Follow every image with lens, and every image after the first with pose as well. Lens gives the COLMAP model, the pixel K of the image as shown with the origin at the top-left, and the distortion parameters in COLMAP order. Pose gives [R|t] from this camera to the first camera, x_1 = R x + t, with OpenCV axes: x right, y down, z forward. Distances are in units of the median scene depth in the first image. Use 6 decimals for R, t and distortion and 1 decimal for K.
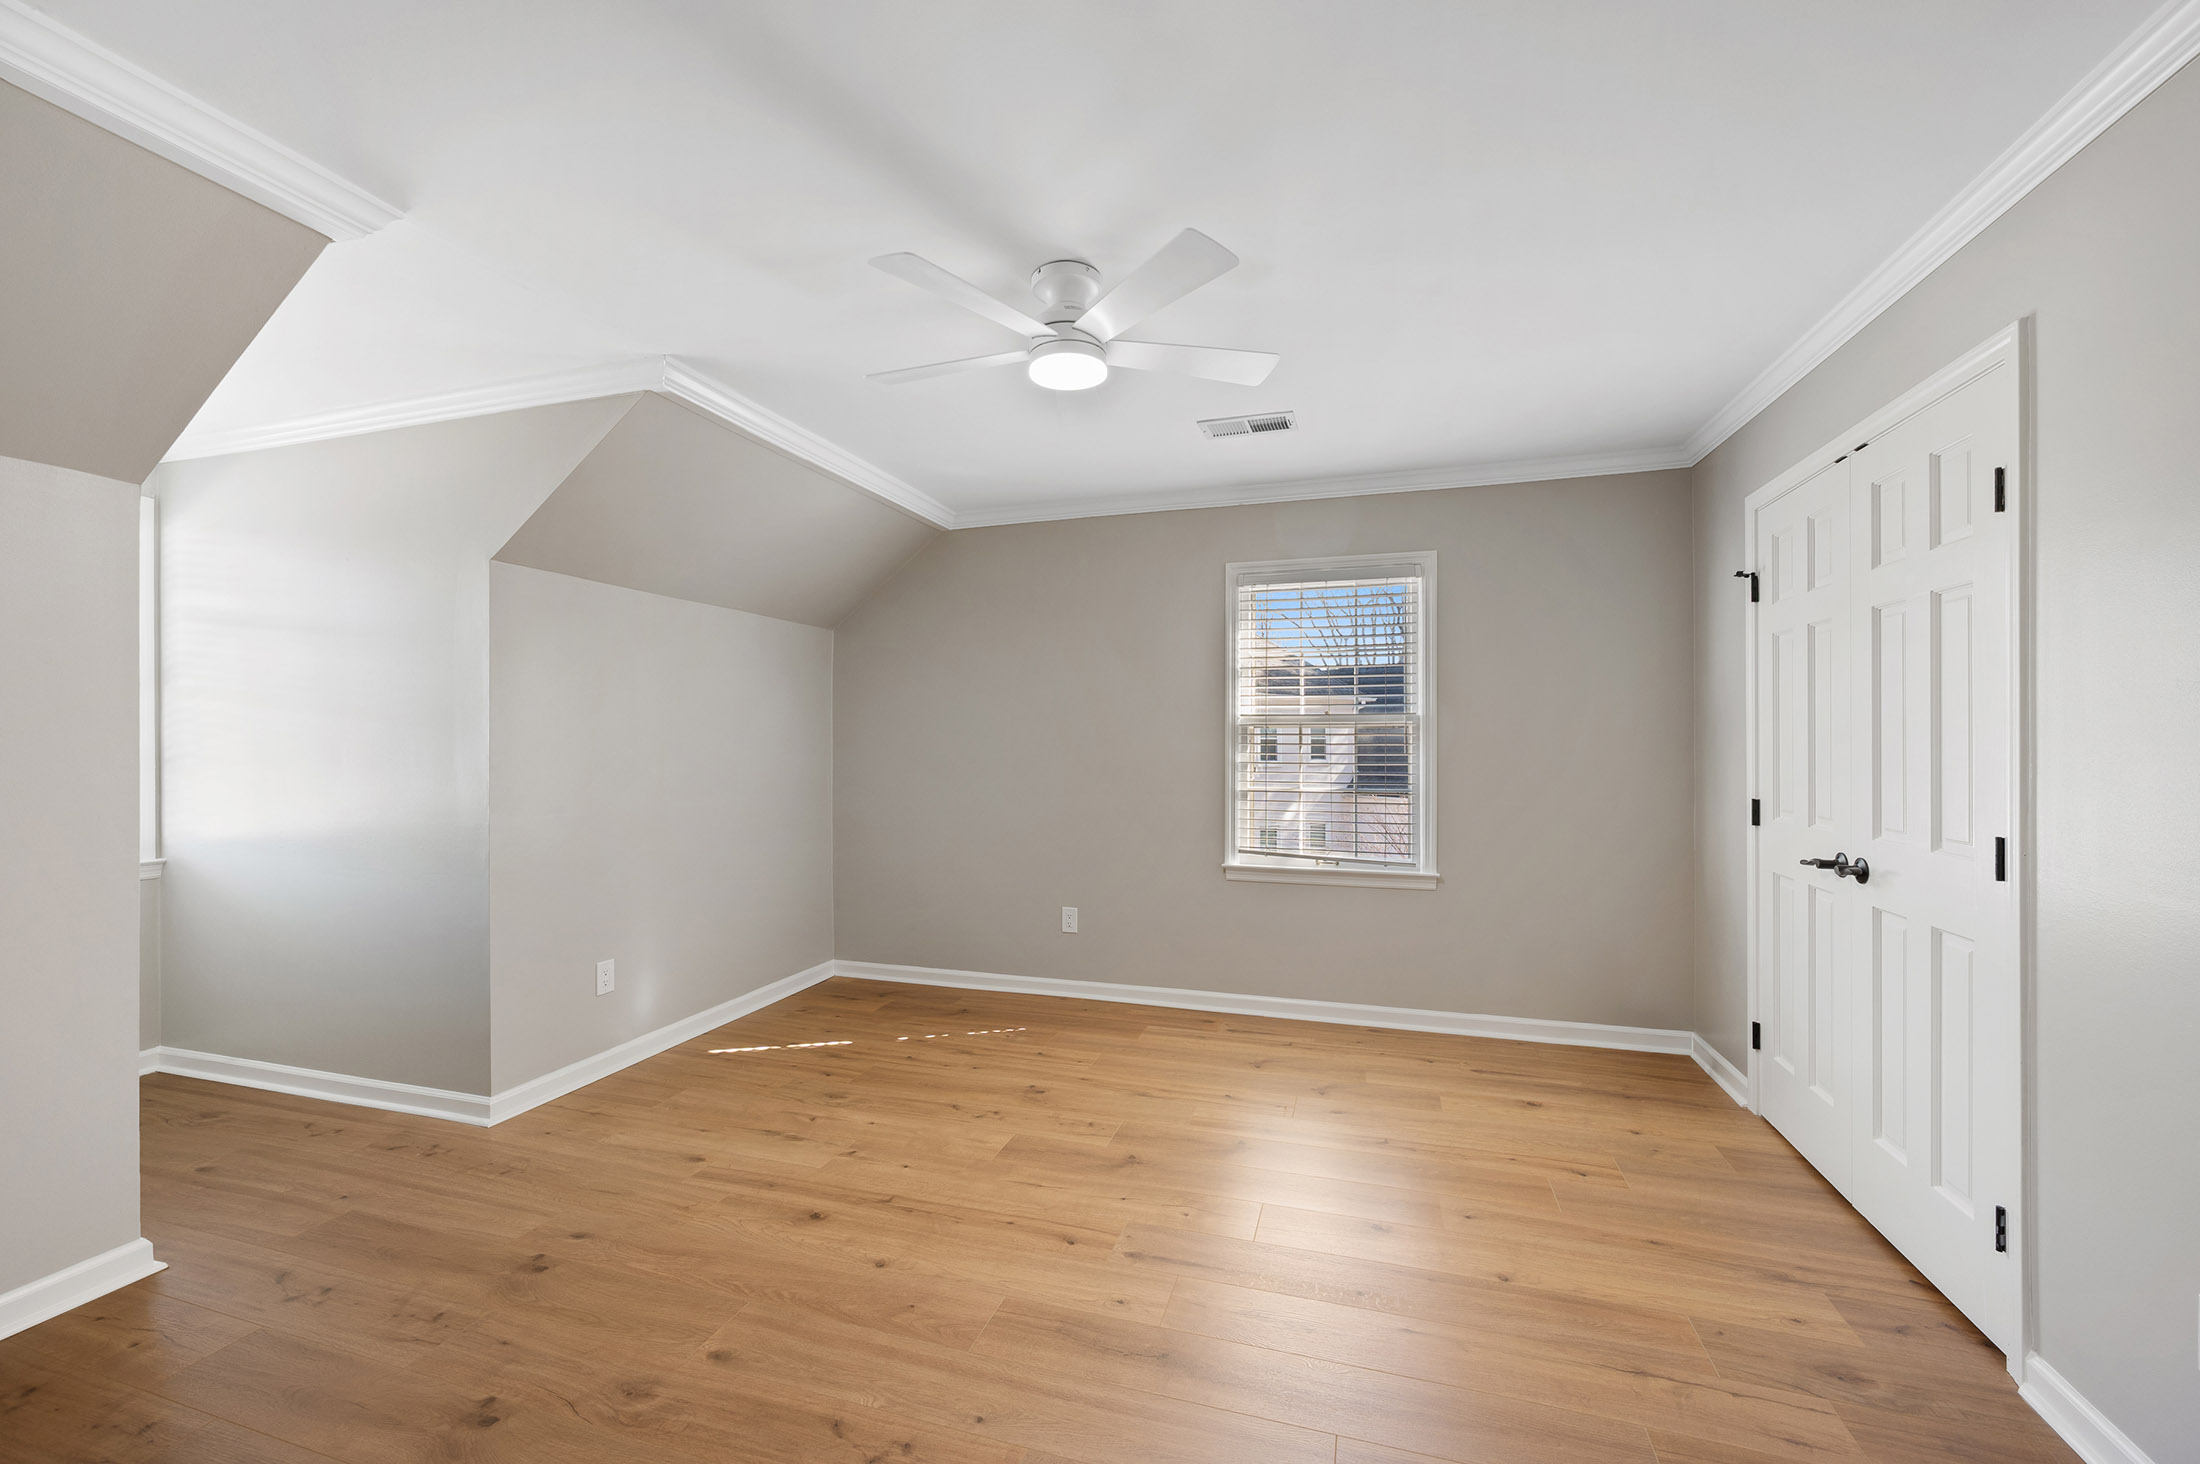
lens RADIAL K [[865.8, 0, 1110.1], [0, 865.8, 730.9], [0, 0, 1]] dist [-0.002583, -0.000290]
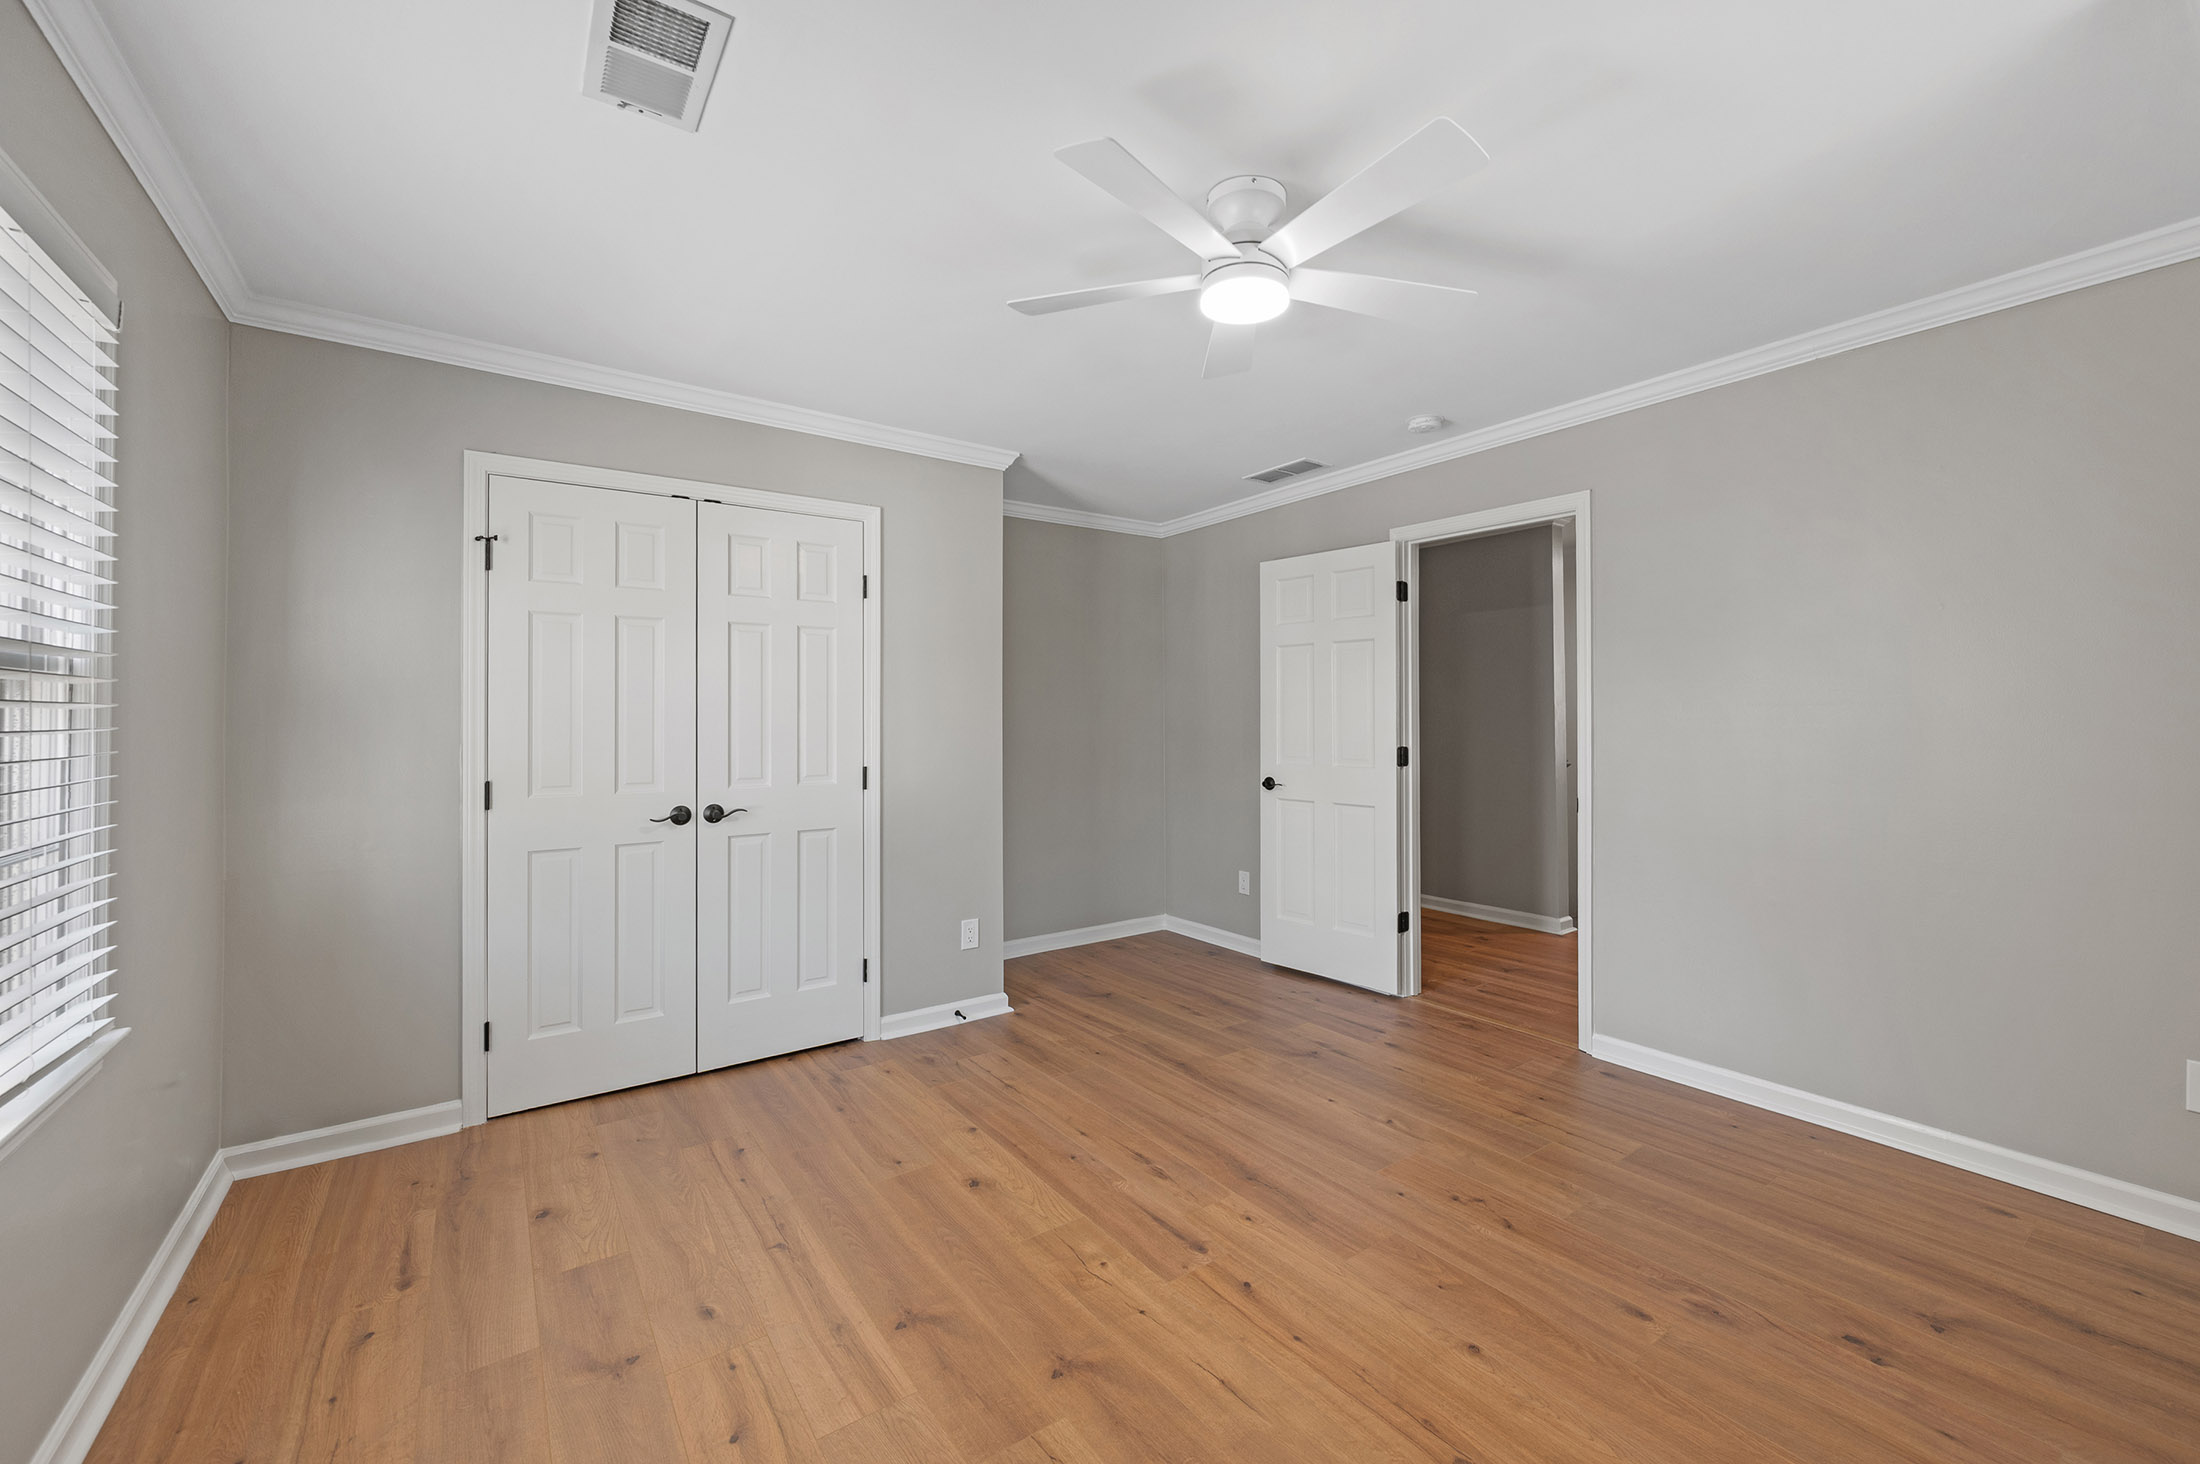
lens RADIAL K [[865.8, 0, 1105.2], [0, 865.8, 725.5], [0, 0, 1]] dist [-0.002583, -0.000290]
pose [[-0.787287, -0.002930, 0.616579, -0.486415], [-0.000345, 0.999991, 0.004311, 0.016897], [-0.616586, 0.003181, -0.787281, 1.829732]]
